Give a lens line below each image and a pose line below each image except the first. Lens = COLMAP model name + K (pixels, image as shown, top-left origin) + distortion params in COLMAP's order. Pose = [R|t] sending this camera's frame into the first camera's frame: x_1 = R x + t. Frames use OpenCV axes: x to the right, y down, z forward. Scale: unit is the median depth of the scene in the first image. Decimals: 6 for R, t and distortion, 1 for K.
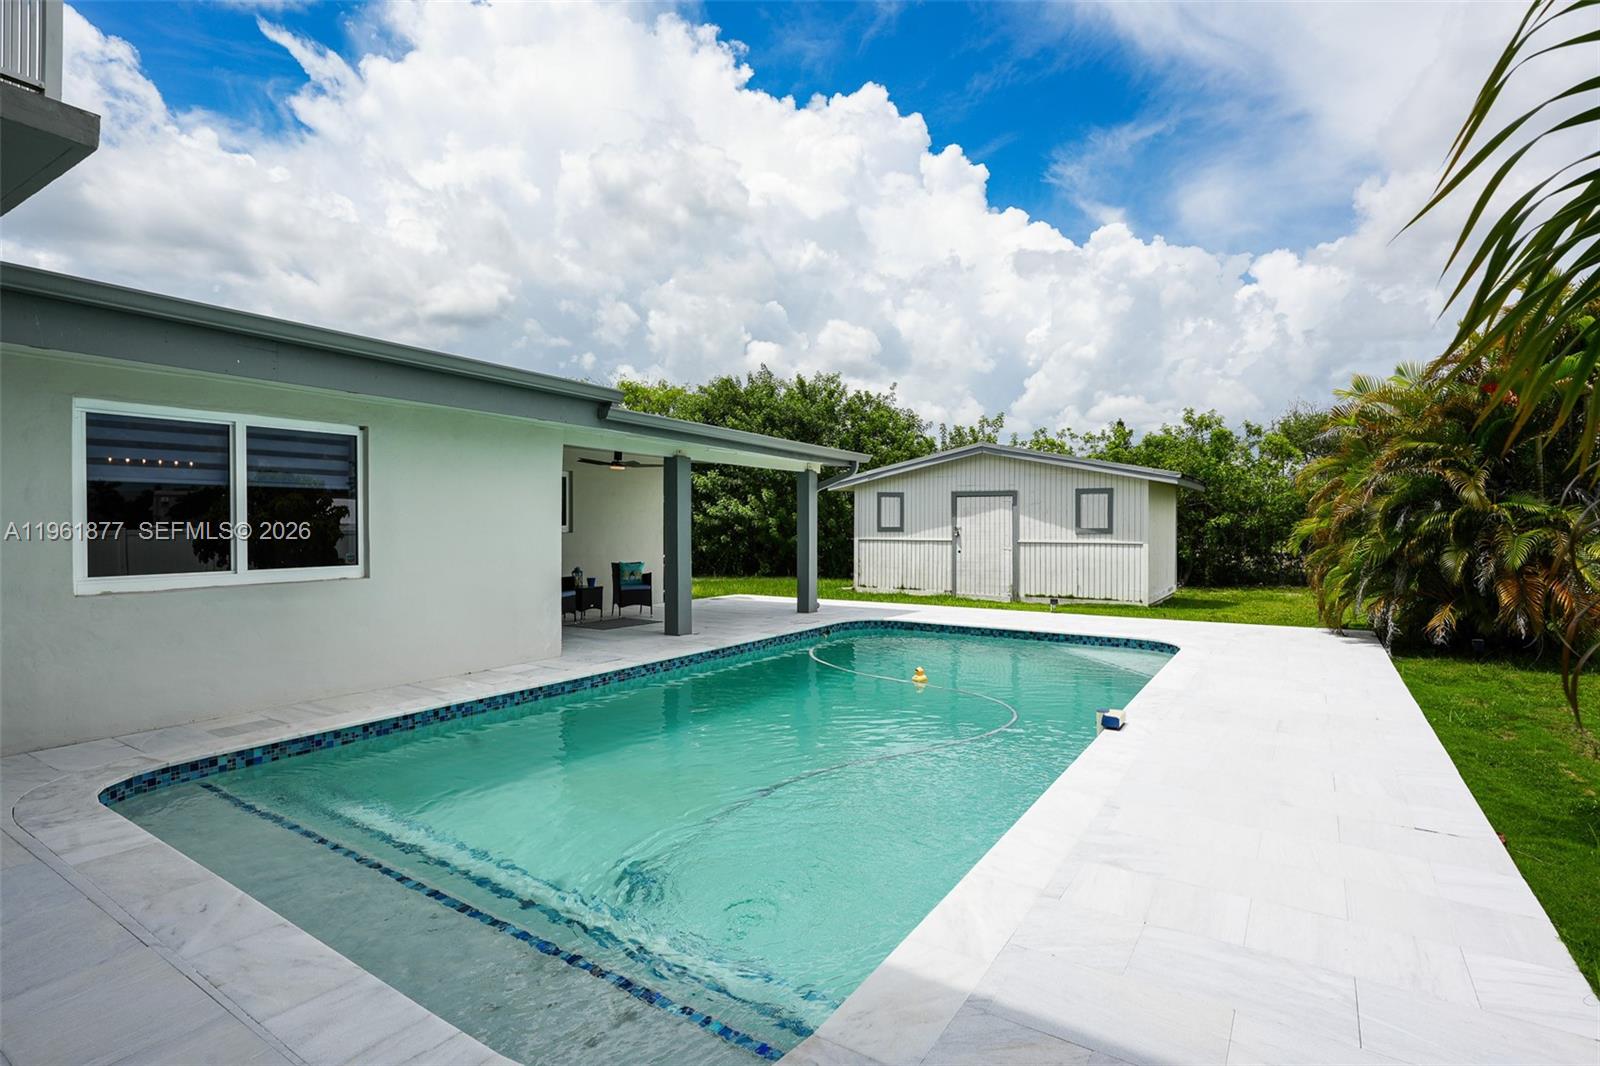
lens RADIAL K [[798.5, 0, 804.4], [0, 798.5, 524.6], [0, 0, 1]] dist [-0.015556, -0.000066]
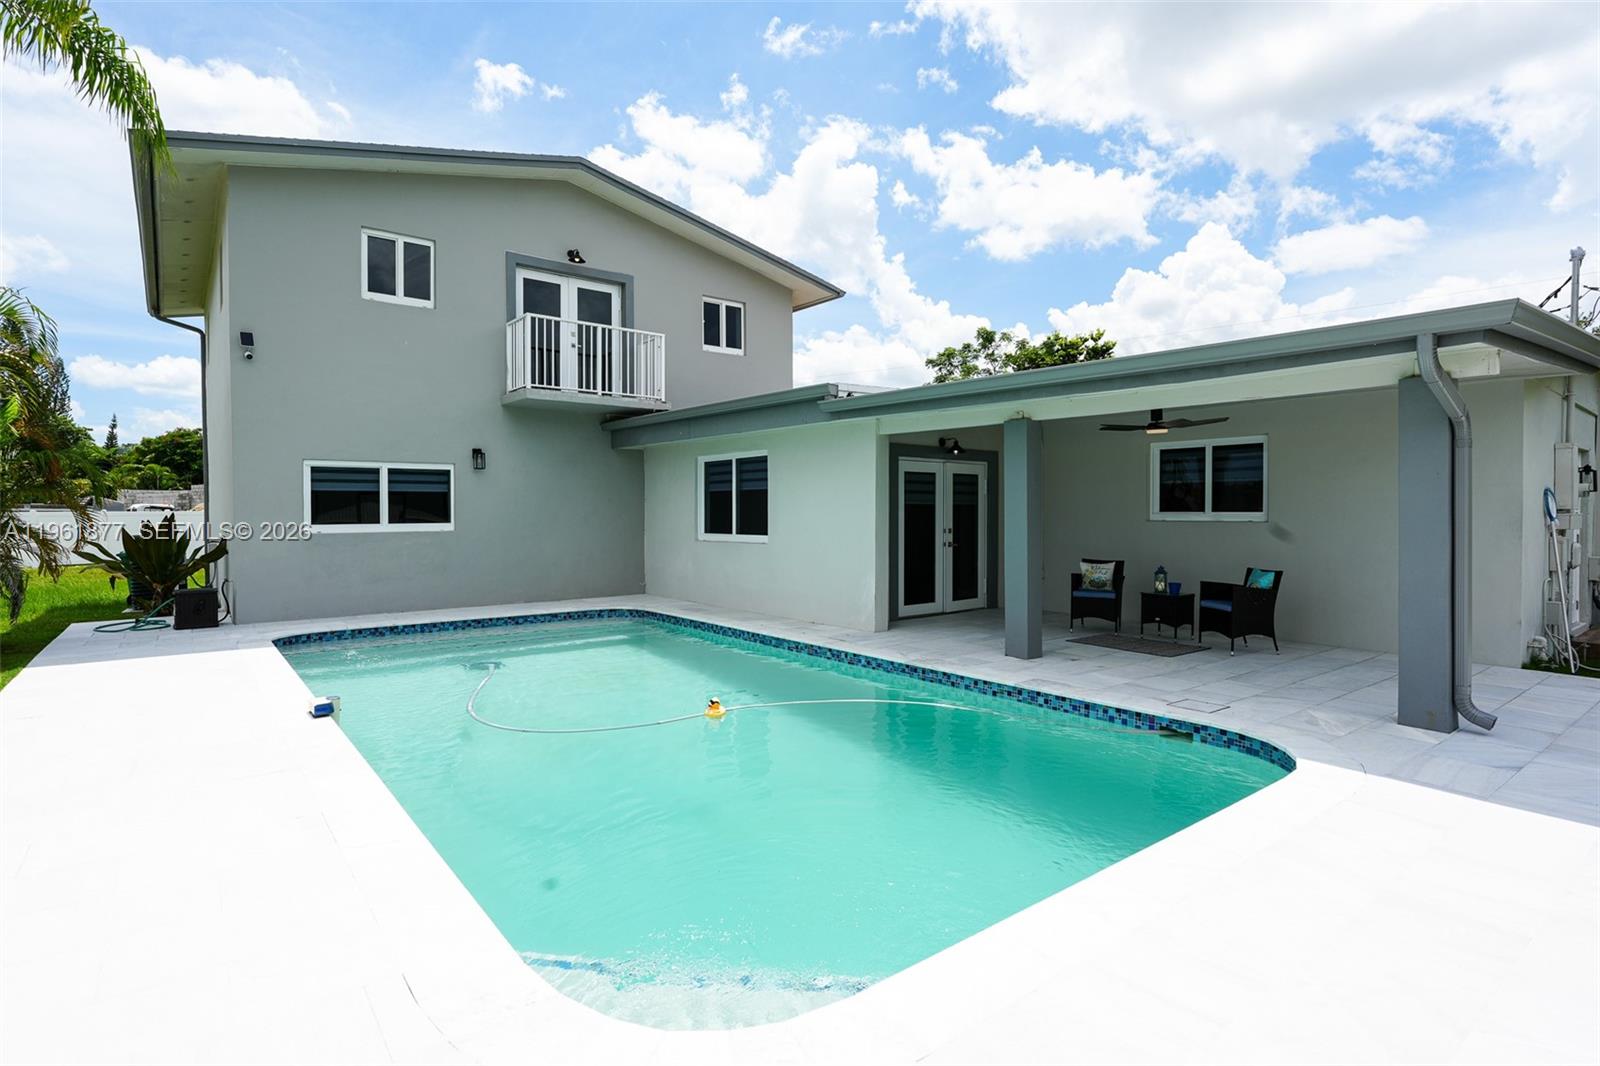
lens RADIAL K [[798.5, 0, 804.4], [0, 798.5, 524.6], [0, 0, 1]] dist [-0.015556, -0.000066]
pose [[-0.336316, 0.017257, -0.941591, 0.937257], [0.000928, 0.999838, 0.017993, 0.000278], [0.941749, 0.005177, -0.336277, 1.611093]]
